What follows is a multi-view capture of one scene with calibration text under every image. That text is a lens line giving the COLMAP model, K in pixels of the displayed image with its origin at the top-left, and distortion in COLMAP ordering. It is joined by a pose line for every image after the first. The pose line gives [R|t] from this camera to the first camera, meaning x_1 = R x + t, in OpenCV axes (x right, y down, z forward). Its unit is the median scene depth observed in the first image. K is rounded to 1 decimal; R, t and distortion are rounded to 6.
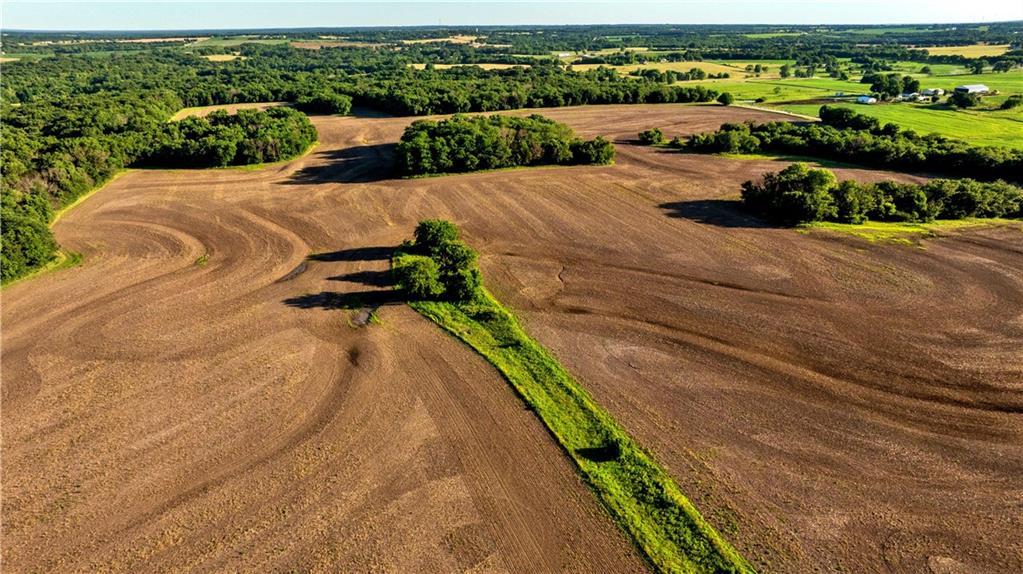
lens RADIAL K [[717.7, 0, 516.0], [0, 717.7, 288.6], [0, 0, 1]] dist [-0.064525, 0.068502]
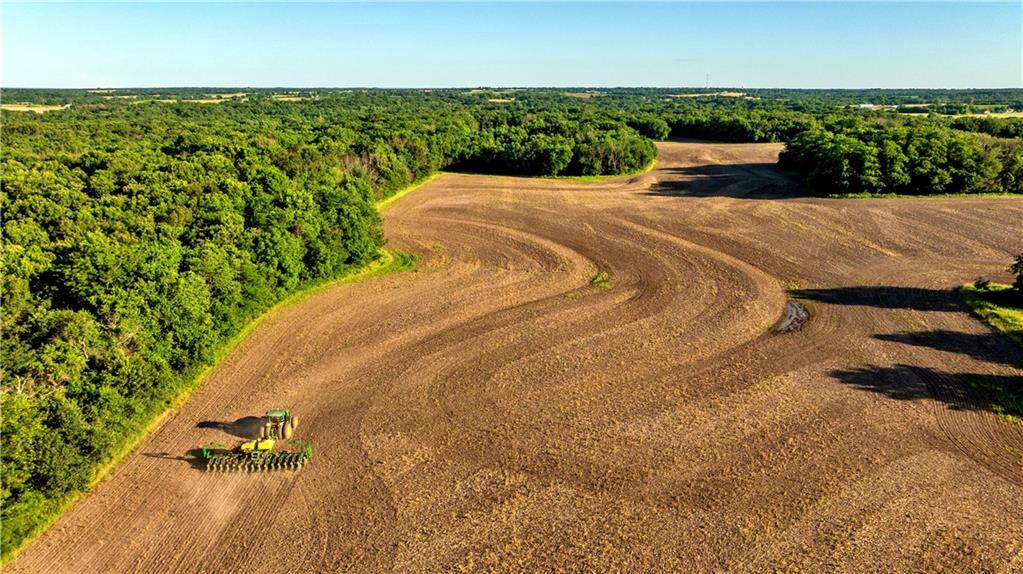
lens RADIAL K [[717.7, 0, 516.0], [0, 717.7, 288.6], [0, 0, 1]] dist [-0.064525, 0.068502]
pose [[0.945232, 0.095732, -0.312045, -0.231932], [-0.120371, 0.990876, -0.060631, 0.009168], [0.303393, 0.094871, 0.948131, 0.292449]]
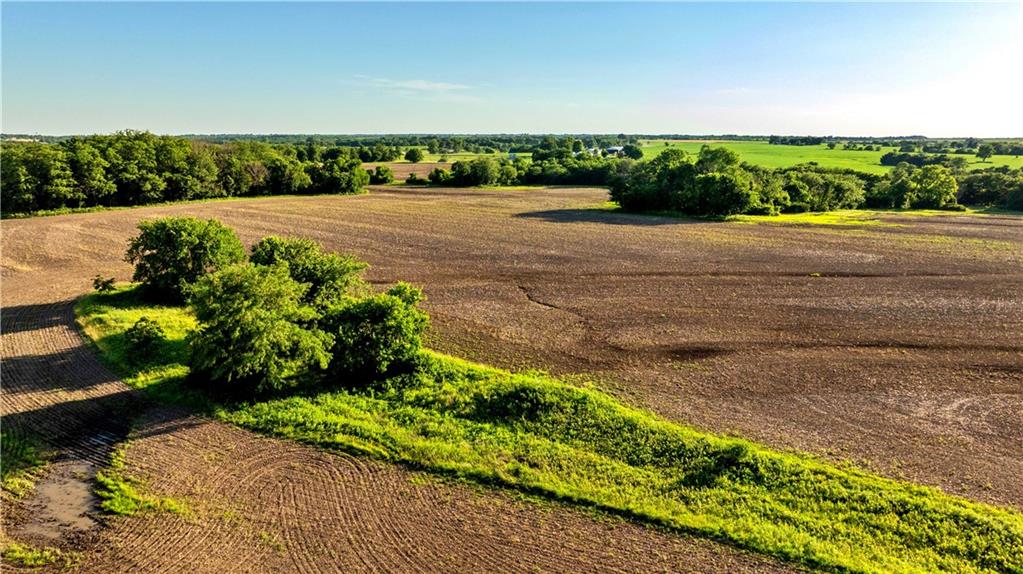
lens RADIAL K [[717.7, 0, 516.0], [0, 717.7, 288.6], [0, 0, 1]] dist [-0.064525, 0.068502]
pose [[0.857420, -0.098302, 0.505141, -0.113898], [0.172081, 0.979849, -0.101407, 0.011742], [-0.484994, 0.173873, 0.857058, 0.412658]]
